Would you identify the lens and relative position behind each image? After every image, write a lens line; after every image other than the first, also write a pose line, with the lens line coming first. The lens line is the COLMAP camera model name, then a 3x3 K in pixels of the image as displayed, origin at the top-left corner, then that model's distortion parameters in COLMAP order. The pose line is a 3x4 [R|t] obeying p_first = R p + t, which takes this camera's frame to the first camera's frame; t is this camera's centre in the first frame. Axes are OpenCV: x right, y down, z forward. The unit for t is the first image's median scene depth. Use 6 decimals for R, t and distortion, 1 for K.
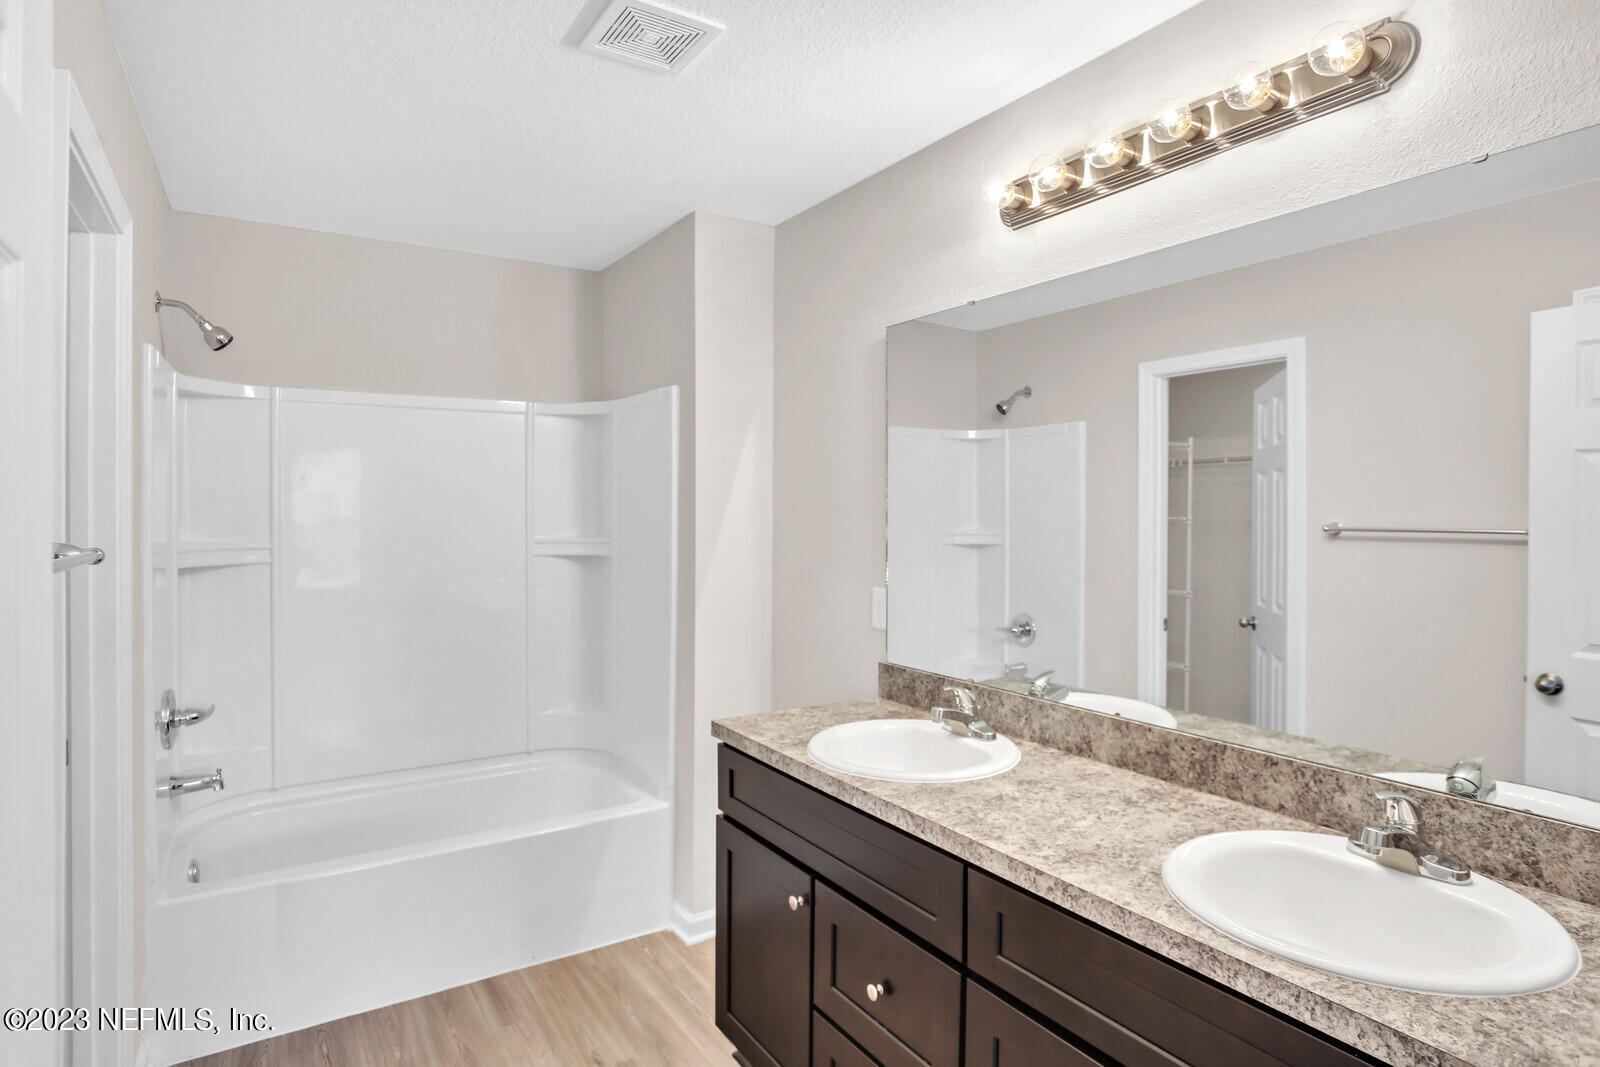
lens RADIAL K [[840.4, 0, 807.0], [0, 840.4, 506.8], [0, 0, 1]] dist [-0.072353, 0.029973]
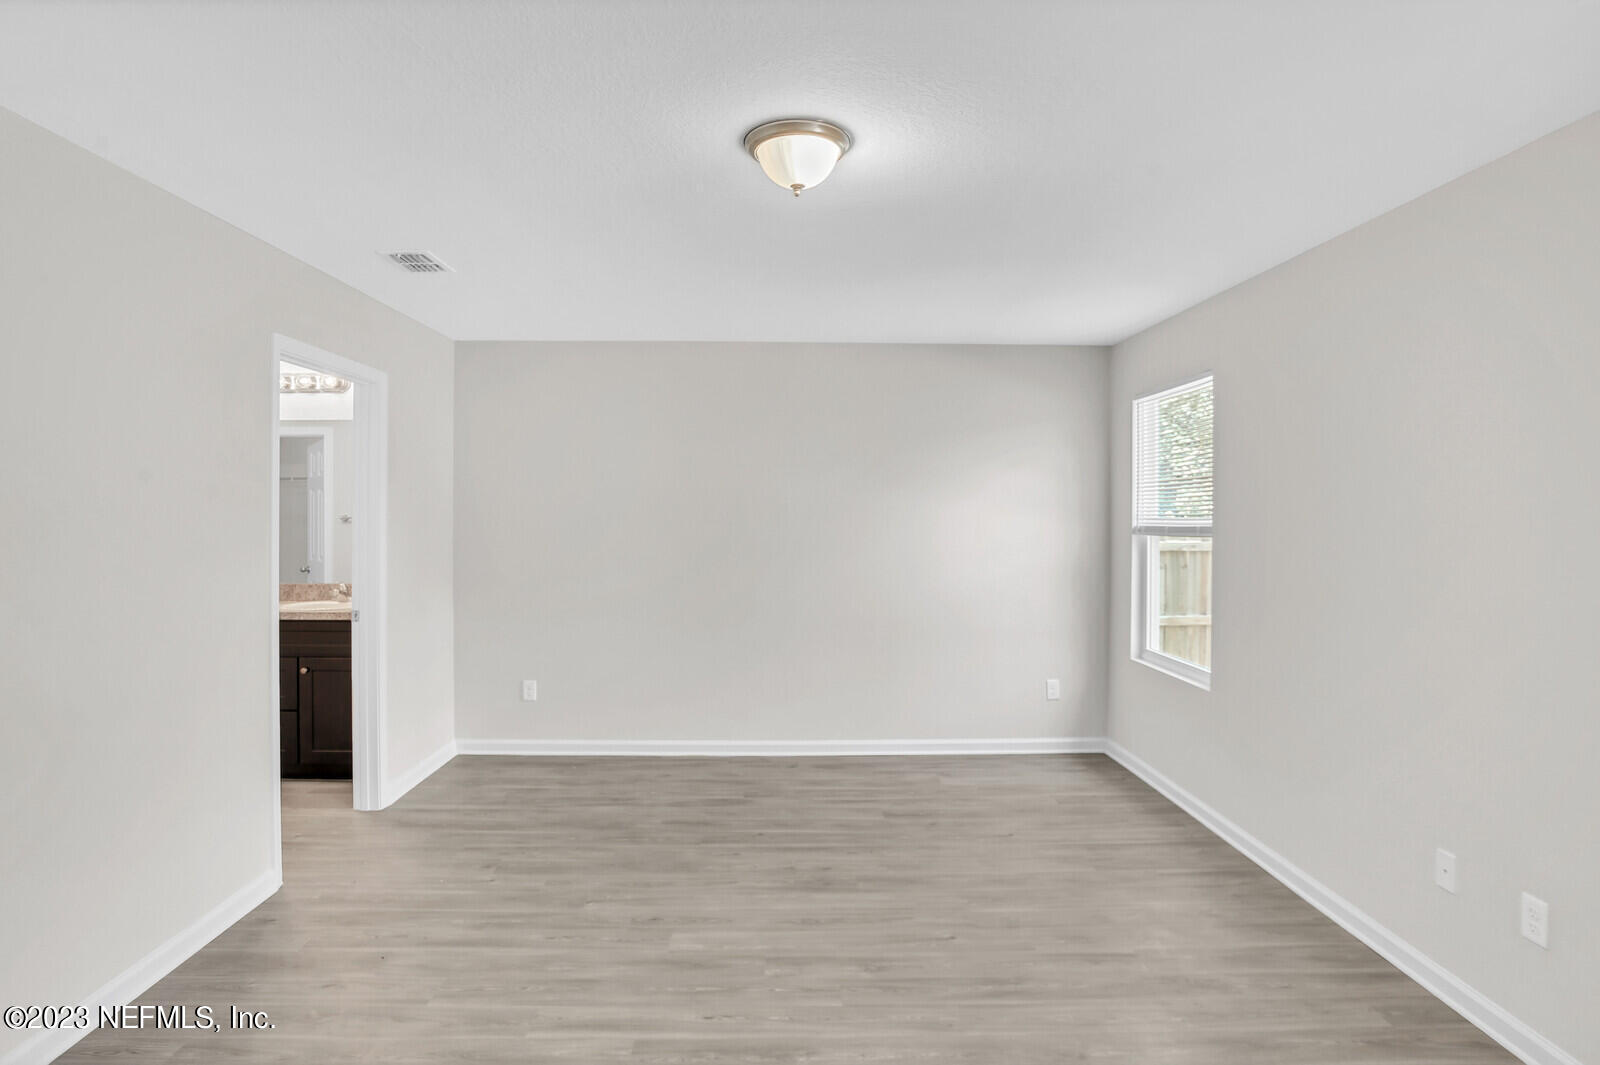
lens RADIAL K [[840.4, 0, 807.0], [0, 840.4, 505.8], [0, 0, 1]] dist [-0.072353, 0.029973]
pose [[0.510340, -0.000390, 0.859973, -0.531428], [-0.000849, 0.999999, 0.000957, -0.006153], [-0.859972, -0.001219, 0.510339, -1.017844]]
